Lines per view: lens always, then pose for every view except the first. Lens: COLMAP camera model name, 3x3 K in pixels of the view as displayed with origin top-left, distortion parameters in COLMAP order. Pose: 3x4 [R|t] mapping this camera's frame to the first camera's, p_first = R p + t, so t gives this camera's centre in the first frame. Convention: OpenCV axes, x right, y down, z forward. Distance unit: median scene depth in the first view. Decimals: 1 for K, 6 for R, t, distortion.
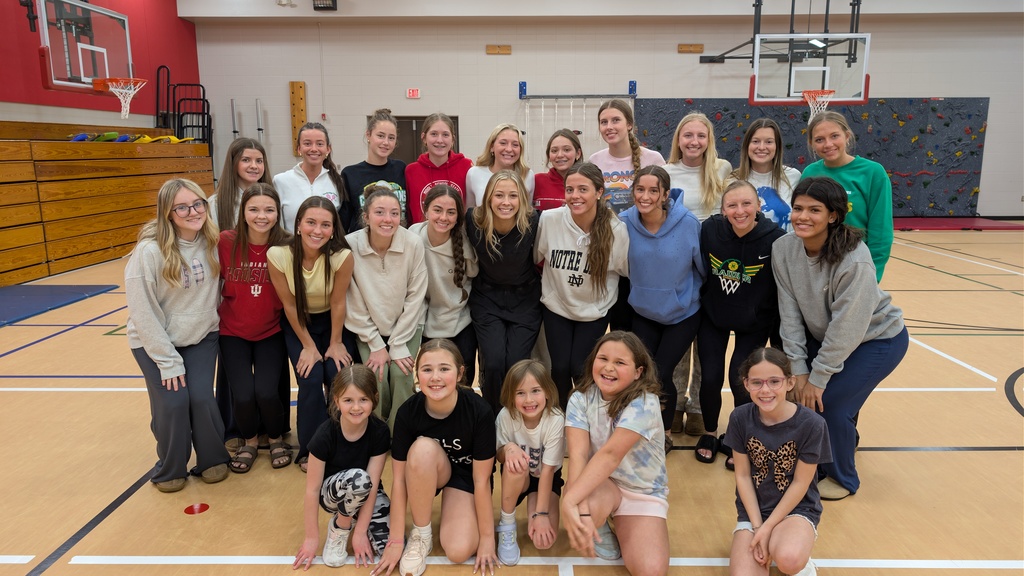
lens RADIAL K [[719.2, 0, 512.0], [0, 719.2, 288.0], [0, 0, 1]] dist [0.002316, 0.000090]
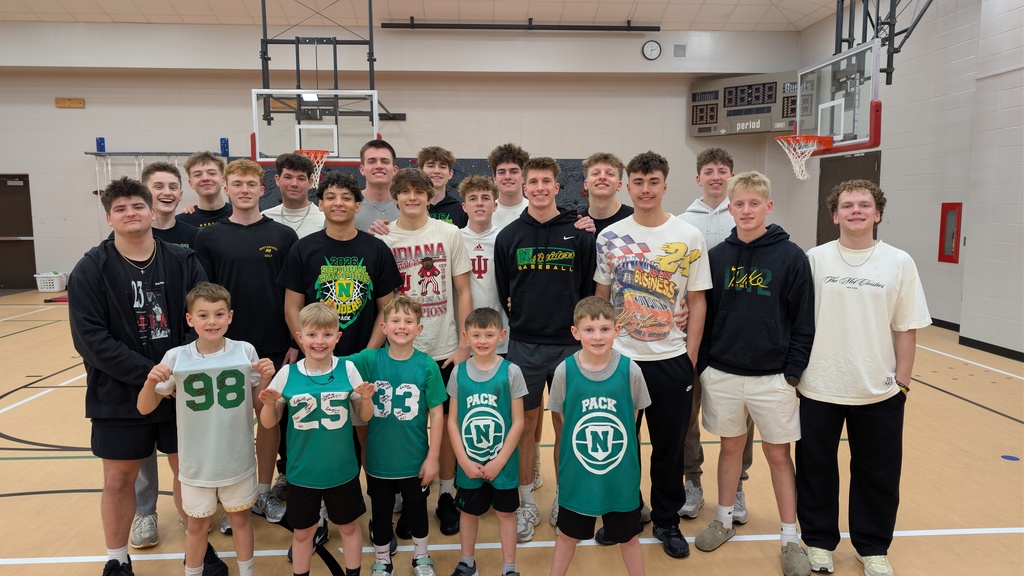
lens RADIAL K [[719.2, 0, 512.0], [0, 719.2, 288.0], [0, 0, 1]] dist [0.002316, 0.000090]
pose [[0.997511, -0.003563, 0.070425, 0.480483], [0.008747, 0.997261, -0.073449, -0.022533], [-0.069971, 0.073882, 0.994809, 0.061140]]
